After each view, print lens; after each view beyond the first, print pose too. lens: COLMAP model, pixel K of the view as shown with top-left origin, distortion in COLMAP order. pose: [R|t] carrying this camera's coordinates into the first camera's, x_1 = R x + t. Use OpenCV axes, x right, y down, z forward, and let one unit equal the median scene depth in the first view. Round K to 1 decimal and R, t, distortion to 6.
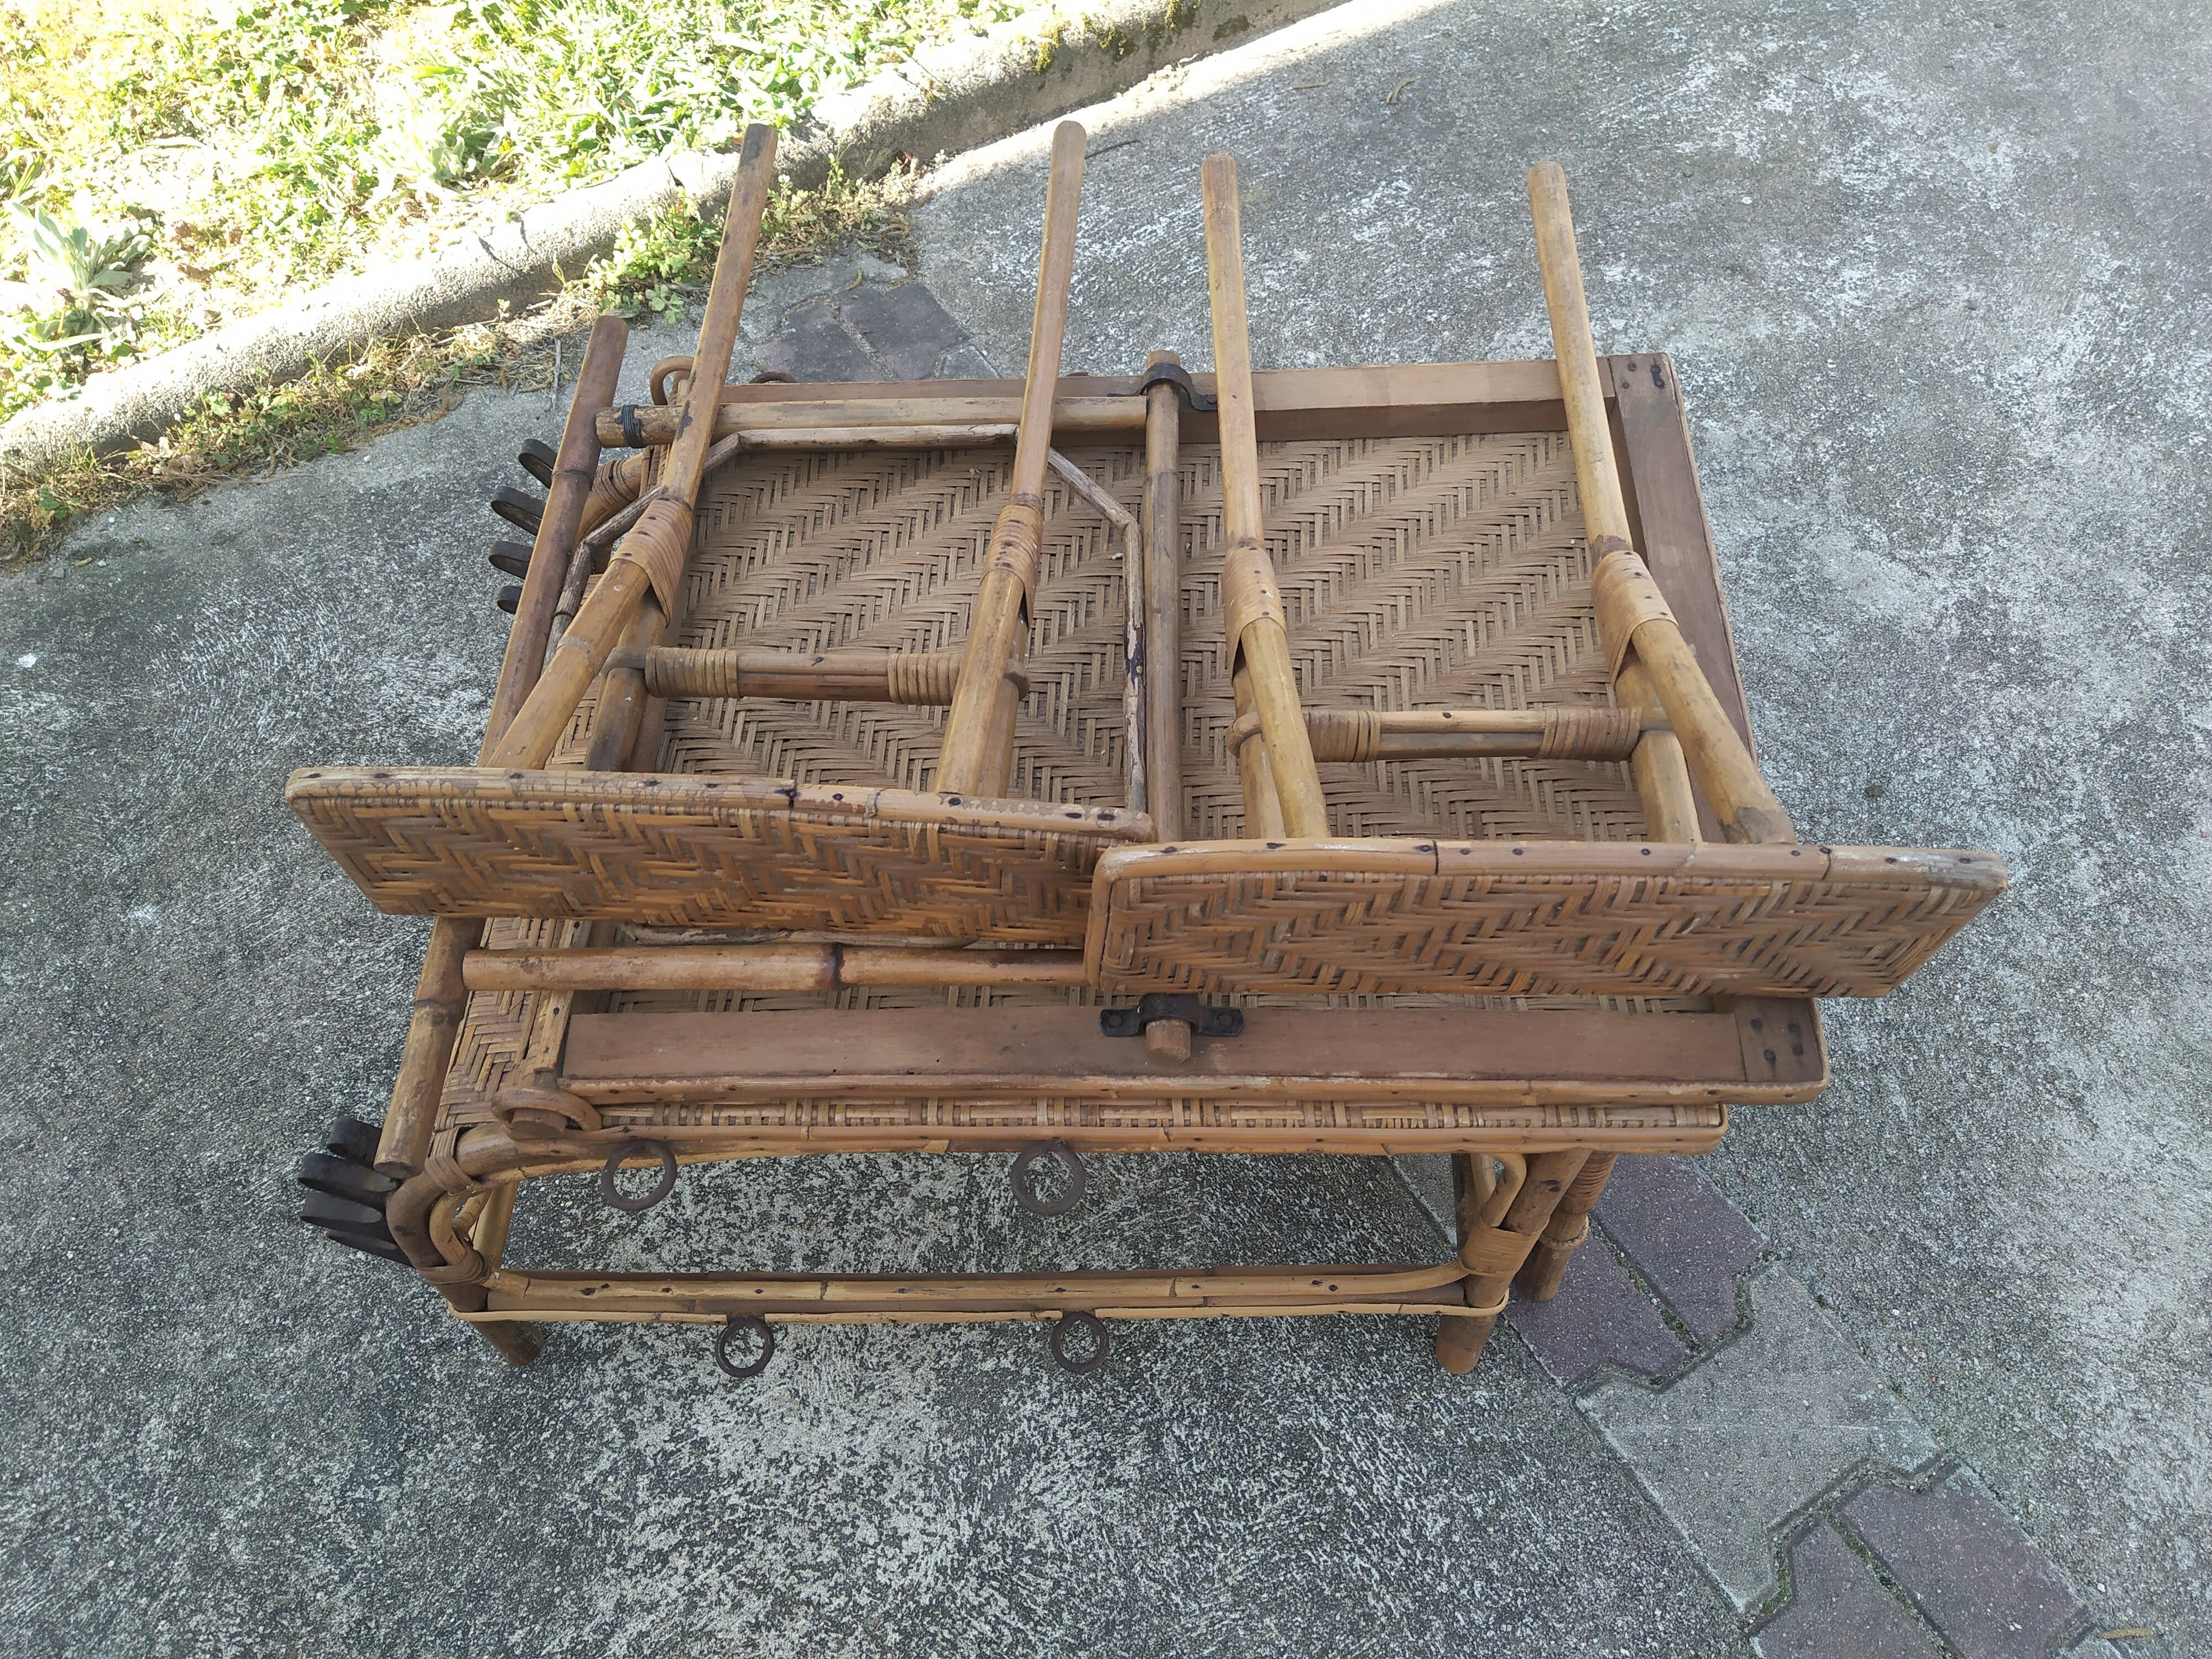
lens RADIAL K [[1643.0, 0, 1101.6], [0, 1643.0, 850.8], [0, 0, 1]] dist [0.095111, -0.139076]
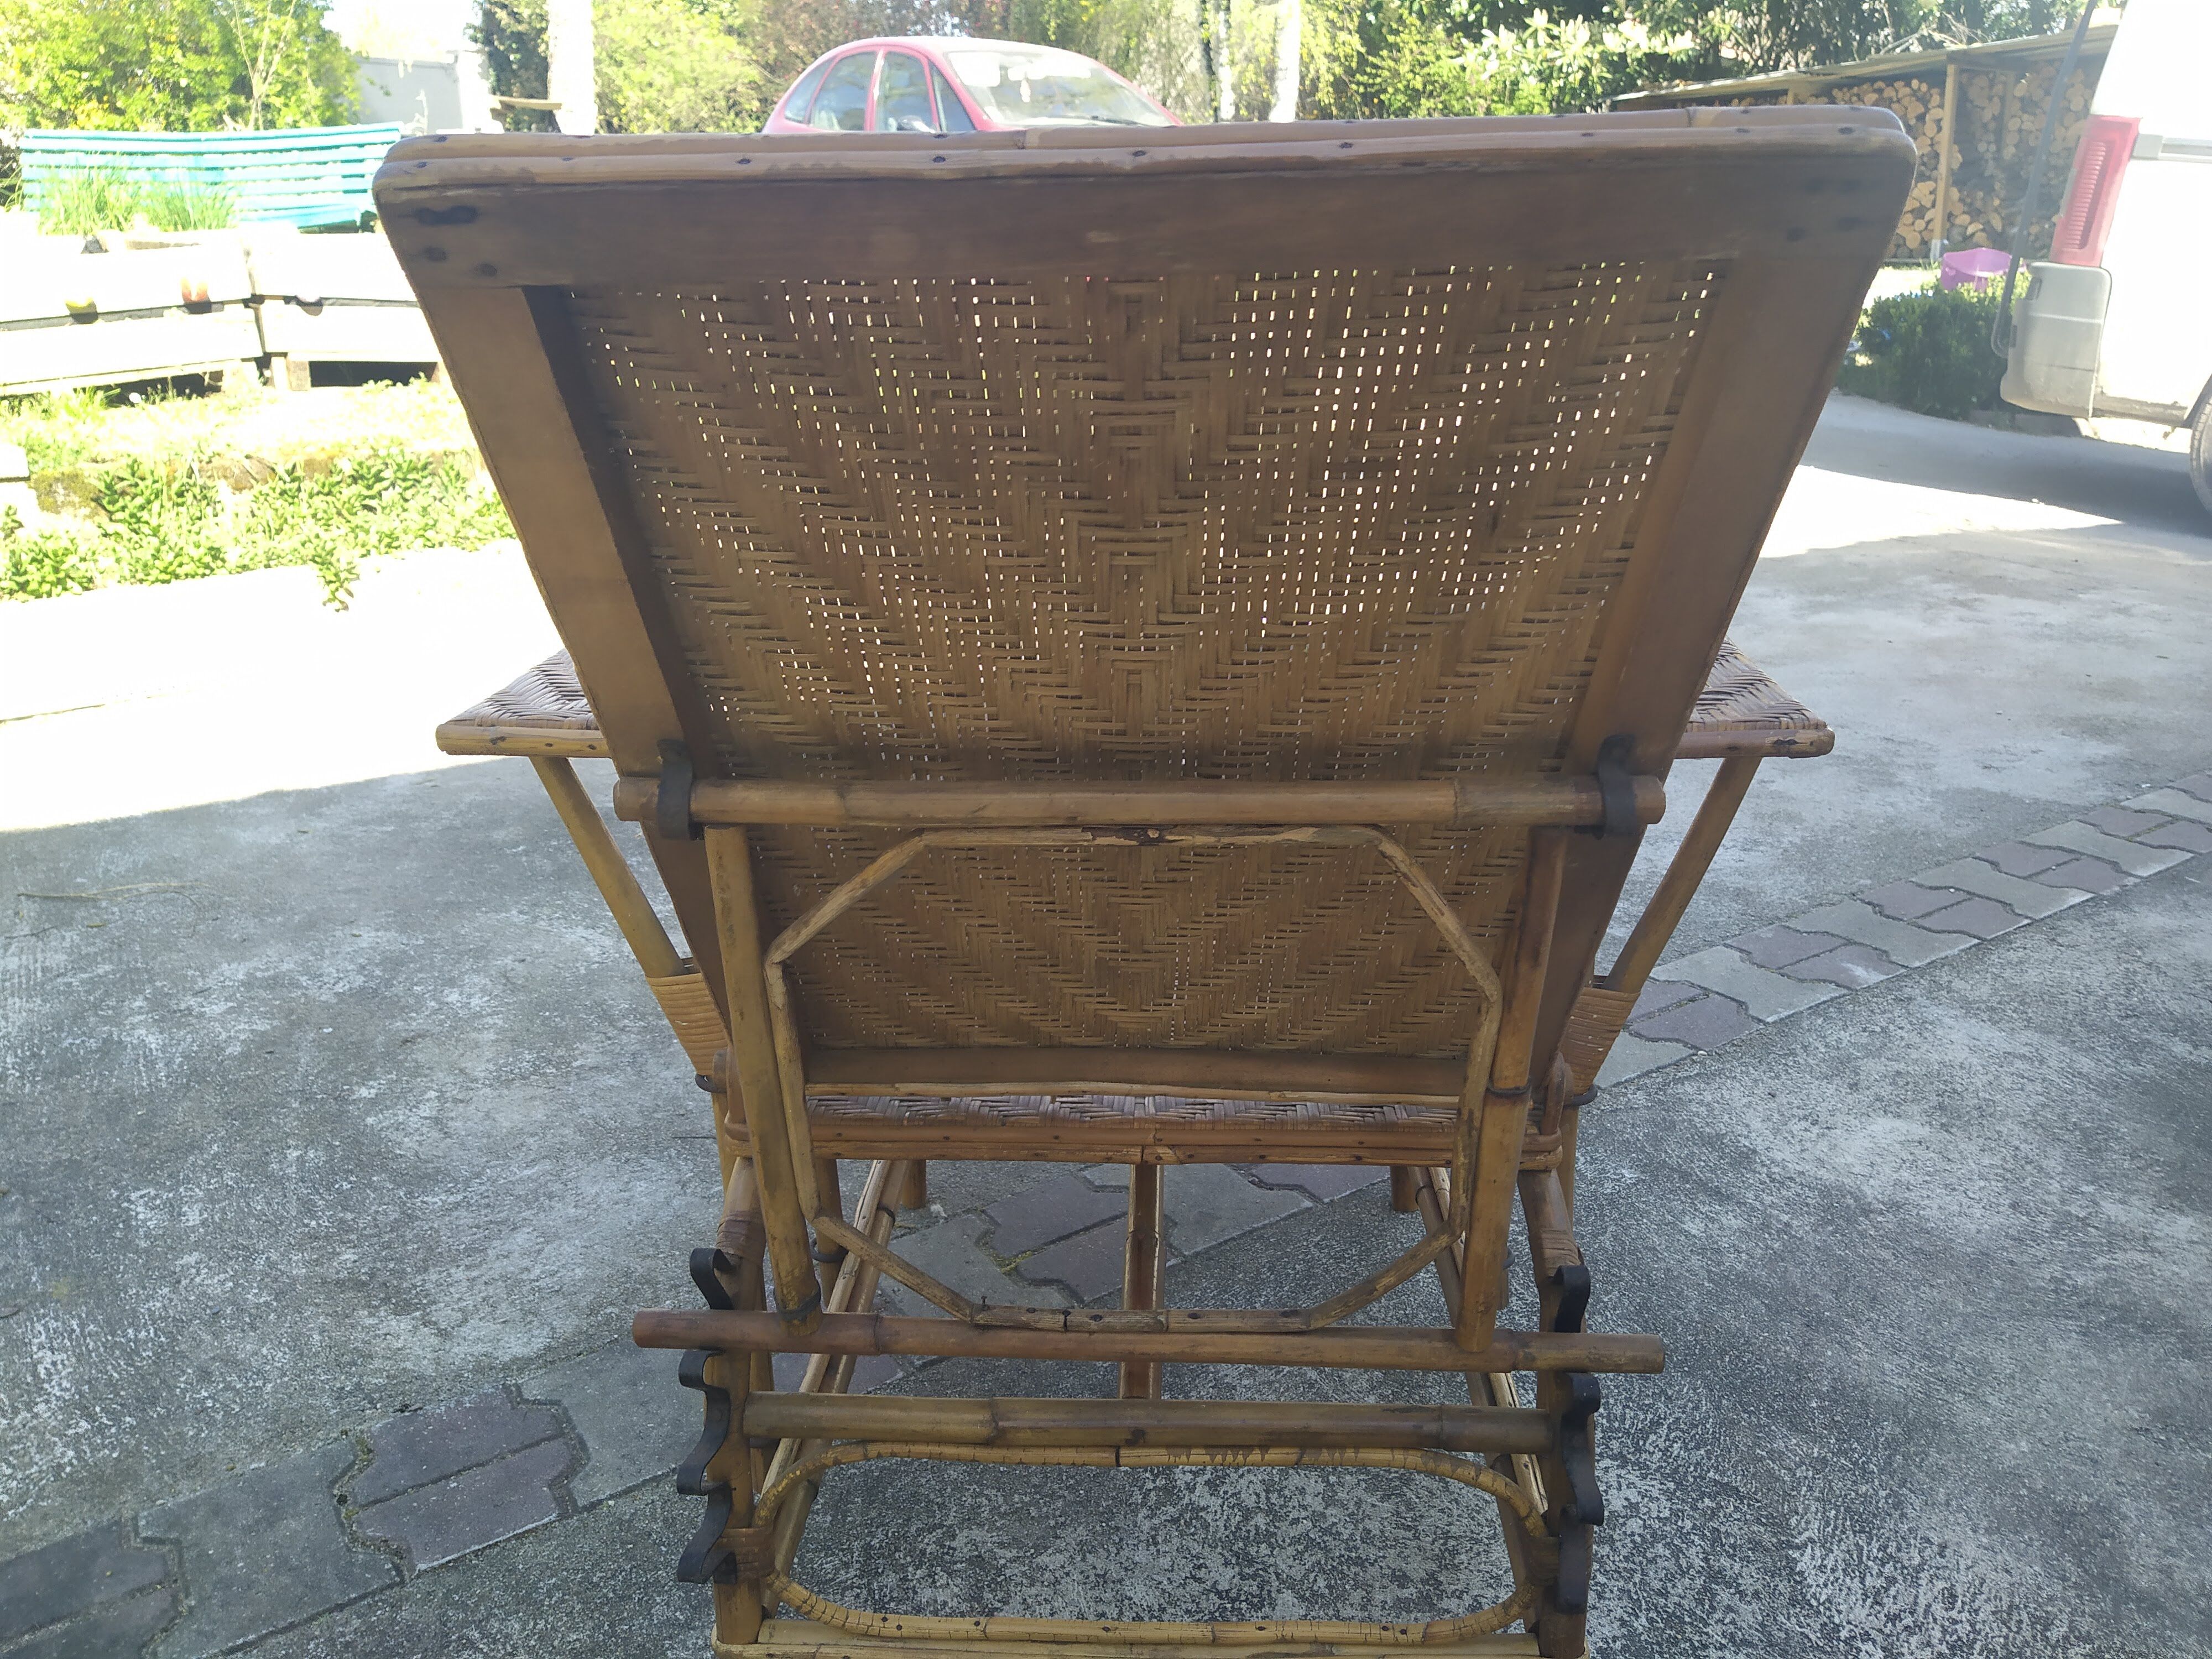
lens RADIAL K [[1643.0, 0, 1109.3], [0, 1643.0, 825.0], [0, 0, 1]] dist [0.095111, -0.139076]
pose [[-0.006213, -0.329095, 0.944277, -1.012517], [0.860449, 0.479367, 0.172728, -0.305613], [-0.509499, 0.813575, 0.280191, 0.464838]]
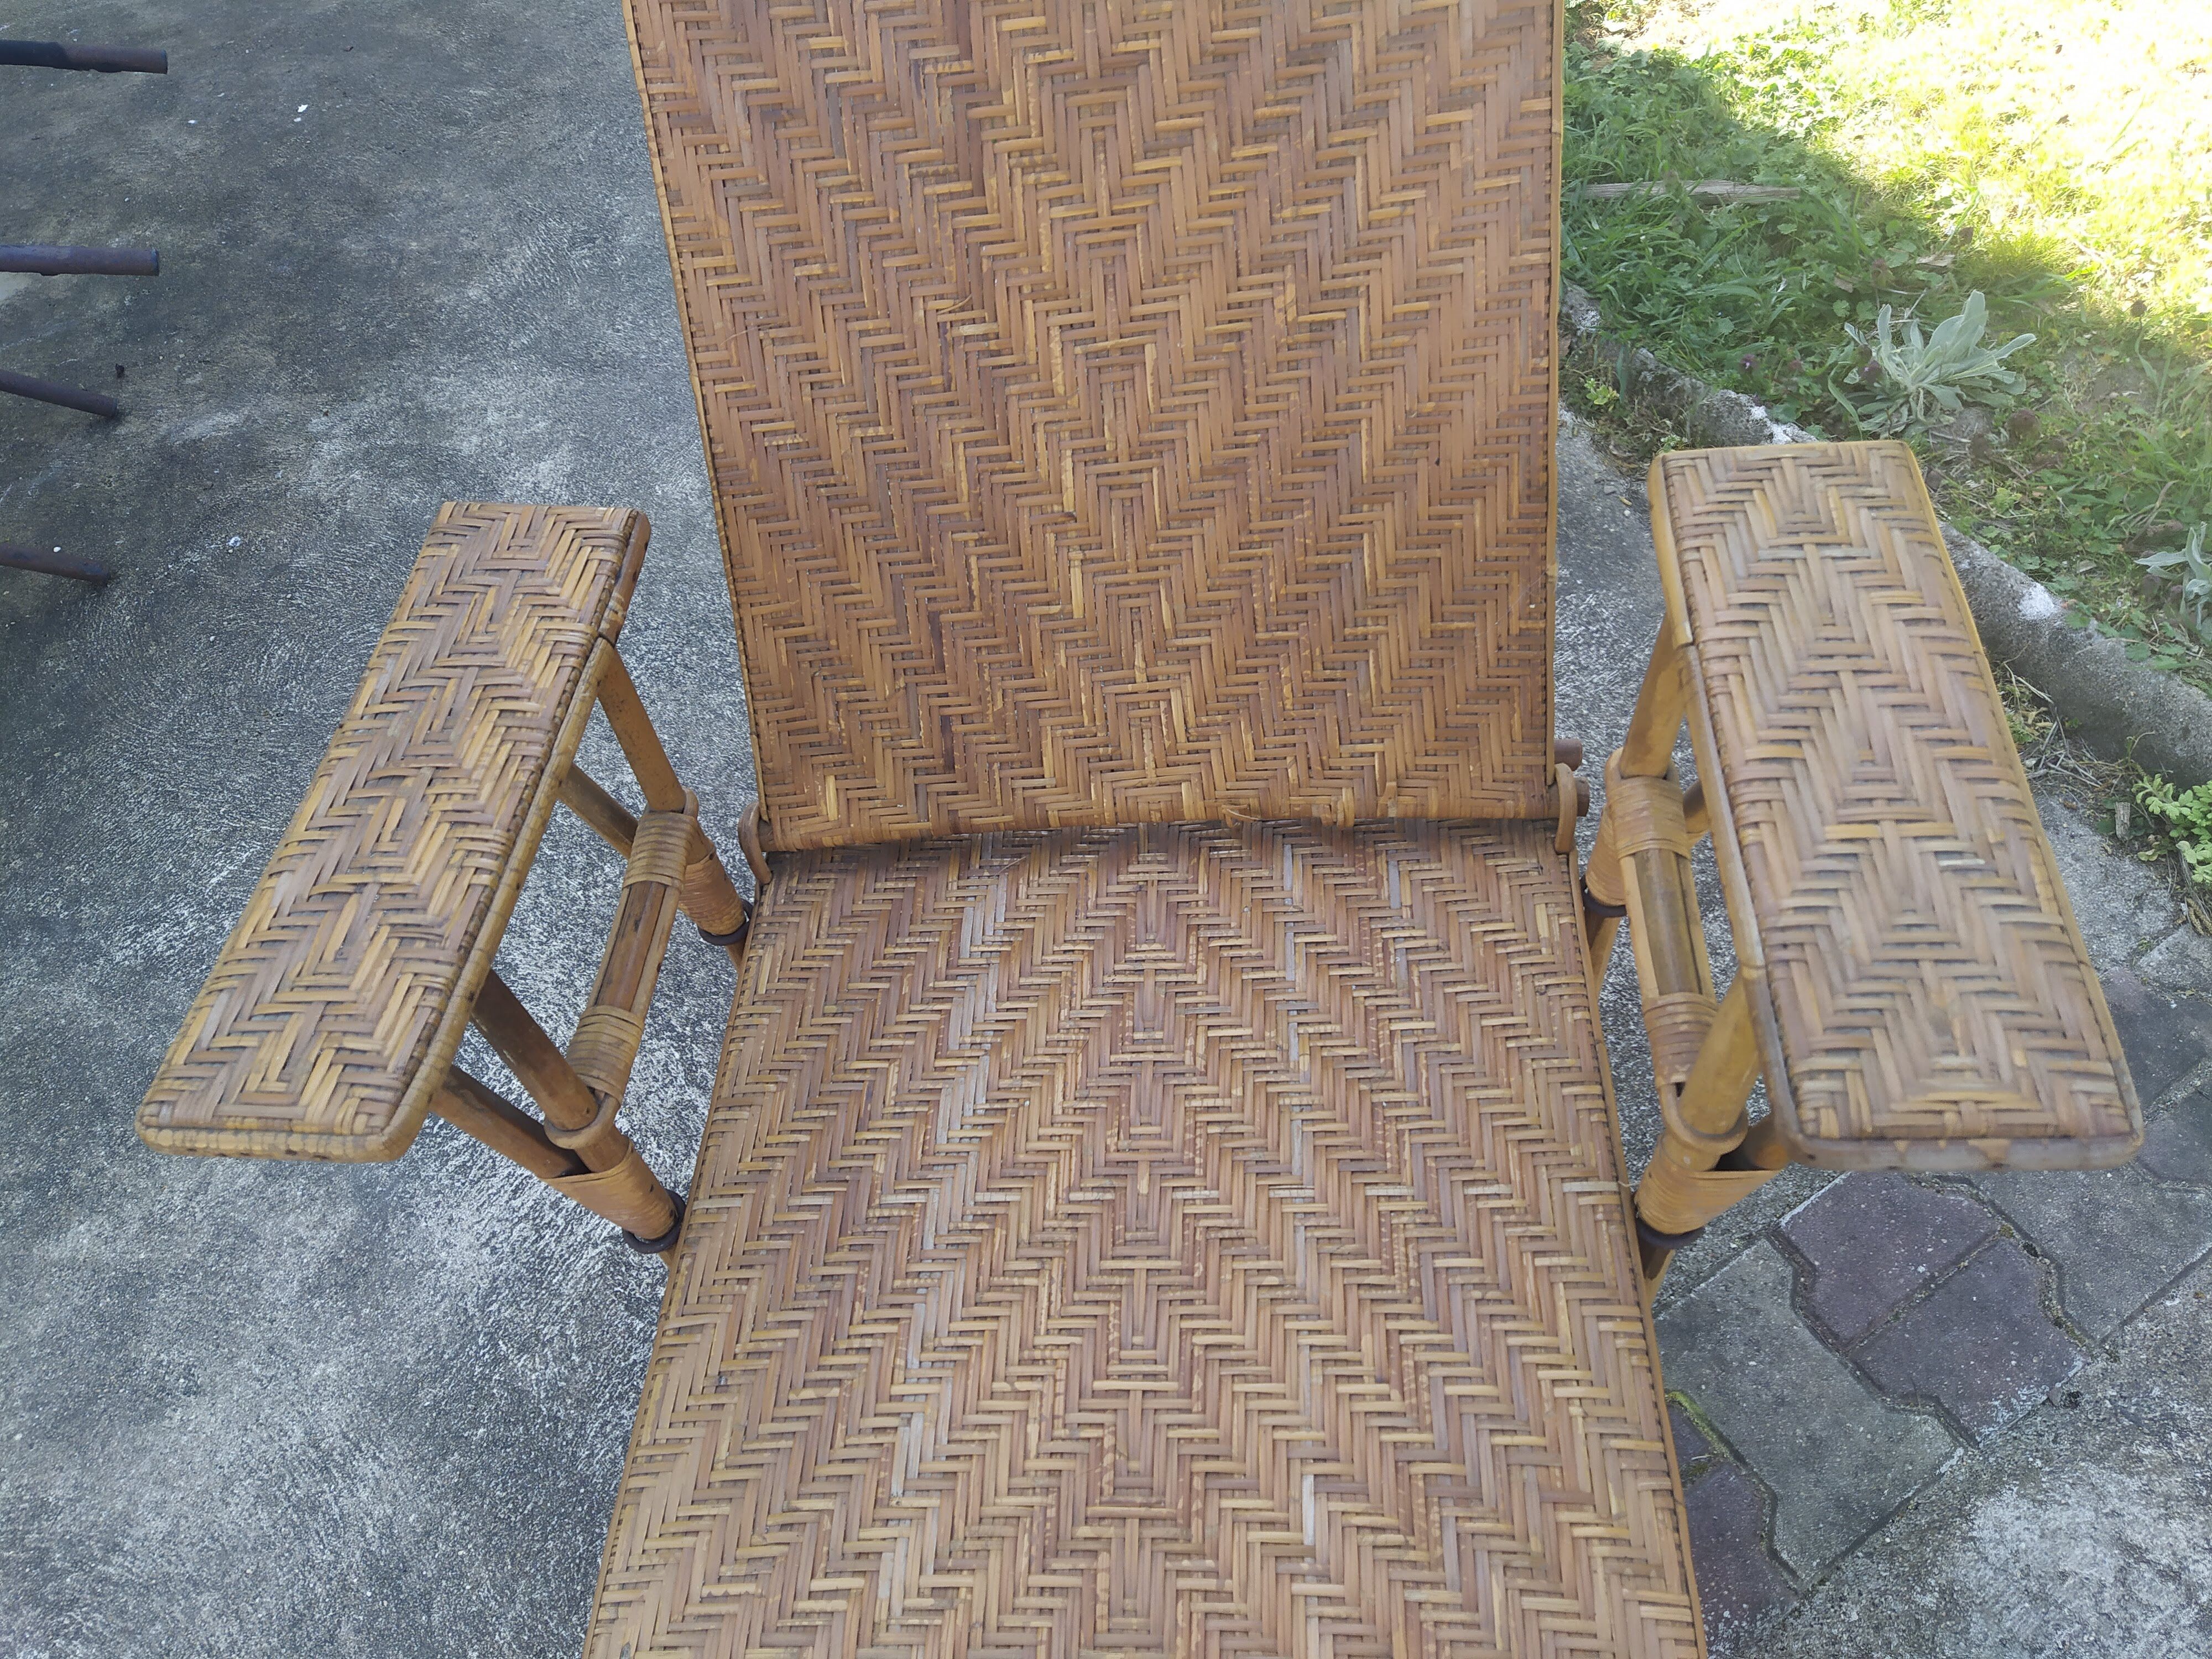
lens RADIAL K [[1643.0, 0, 1102.8], [0, 1643.0, 828.9], [0, 0, 1]] dist [0.095111, -0.139076]
pose [[0.002799, 0.807247, -0.590207, 0.308299], [-0.792682, 0.361601, 0.490815, -0.490282], [0.609629, 0.466473, 0.640902, 0.229840]]
